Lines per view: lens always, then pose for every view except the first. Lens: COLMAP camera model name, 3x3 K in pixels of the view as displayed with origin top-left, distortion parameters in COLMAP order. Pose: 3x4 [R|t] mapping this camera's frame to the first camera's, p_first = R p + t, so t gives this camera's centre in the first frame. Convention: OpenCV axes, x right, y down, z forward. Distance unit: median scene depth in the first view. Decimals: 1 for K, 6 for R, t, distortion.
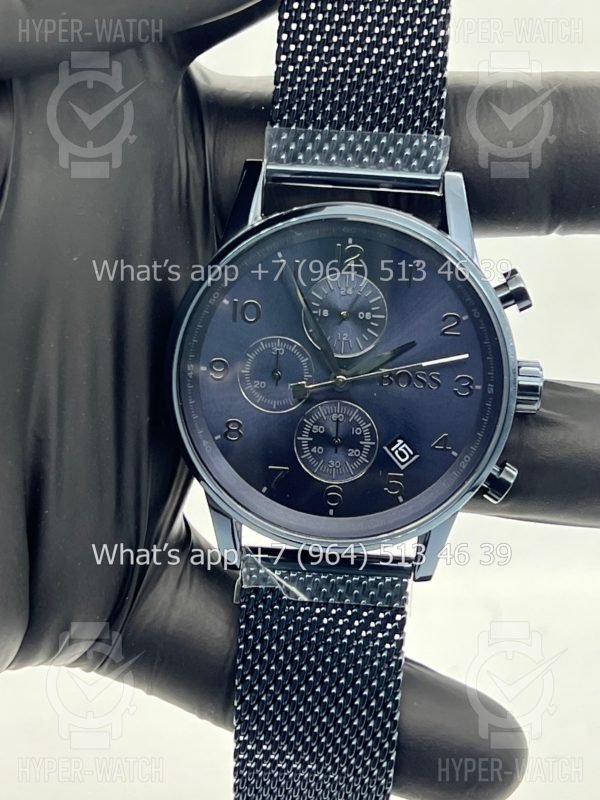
lens RADIAL K [[1827.4, 0, 292.7], [0, 1827.4, 397.9], [0, 0, 1]] dist [0.213675, 0.000000]
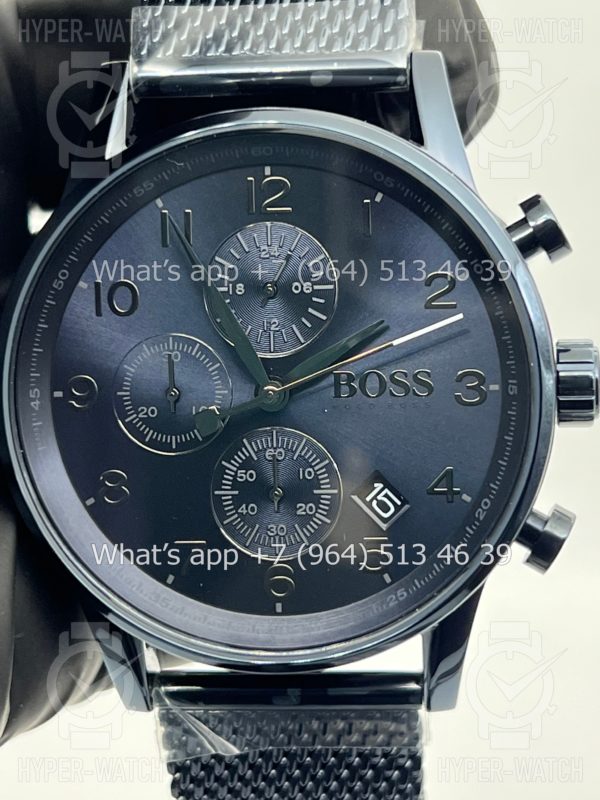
lens RADIAL K [[1827.4, 0, 298.4], [0, 1827.4, 400.5], [0, 0, 1]] dist [0.213675, 0.000000]
pose [[0.992579, -0.082216, -0.089598, 0.090414], [0.074762, 0.993692, -0.083593, 0.045387], [0.095905, 0.076274, 0.992464, 0.376420]]
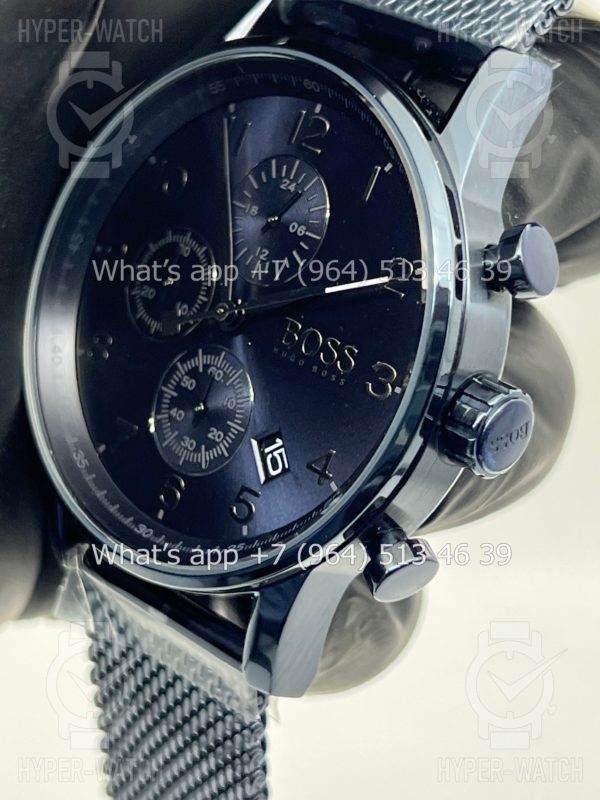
lens RADIAL K [[1827.4, 0, 299.4], [0, 1827.4, 406.1], [0, 0, 1]] dist [0.213675, 0.000000]
pose [[0.736997, 0.292838, -0.609164, 0.435337], [-0.407482, 0.911569, -0.054781, 0.043845], [0.539253, 0.288597, 0.791150, 0.517814]]
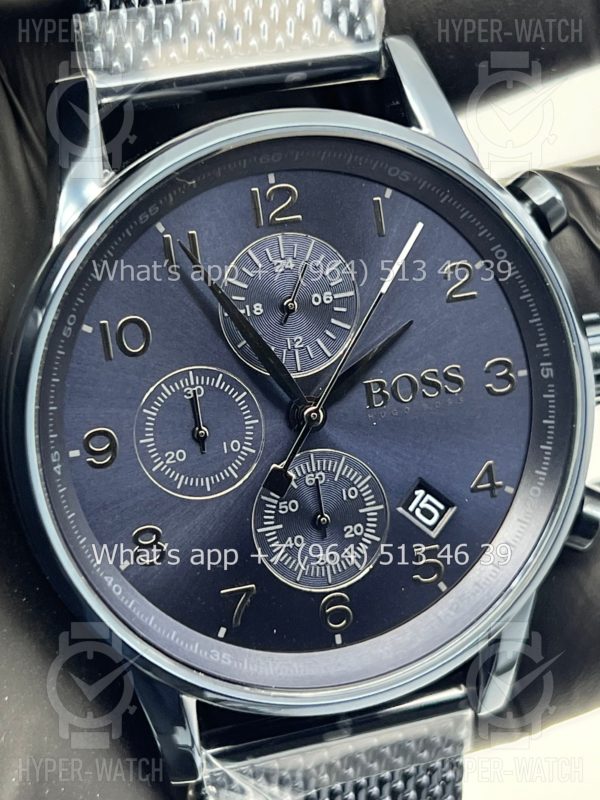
lens RADIAL K [[1827.4, 0, 299.7], [0, 1827.4, 395.9], [0, 0, 1]] dist [0.213675, 0.000000]
pose [[0.937514, -0.234094, 0.257426, -0.124948], [0.244998, 0.969465, -0.010655, -0.010118], [-0.247071, 0.073058, 0.966239, 0.431954]]
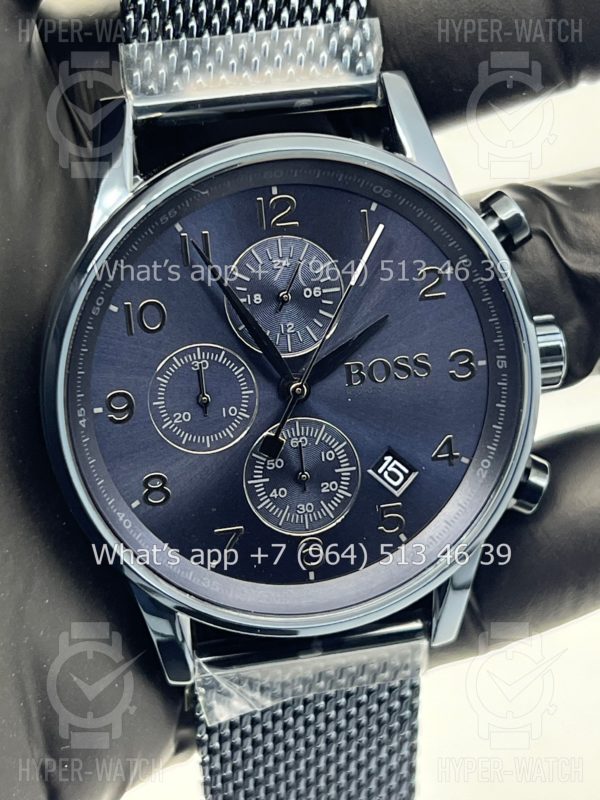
lens RADIAL K [[1827.4, 0, 304.8], [0, 1827.4, 404.7], [0, 0, 1]] dist [0.213675, 0.000000]
pose [[0.964742, -0.189215, 0.182949, -0.099055], [0.187183, 0.981912, 0.028472, -0.023043], [-0.185027, 0.006777, 0.982710, 0.308642]]
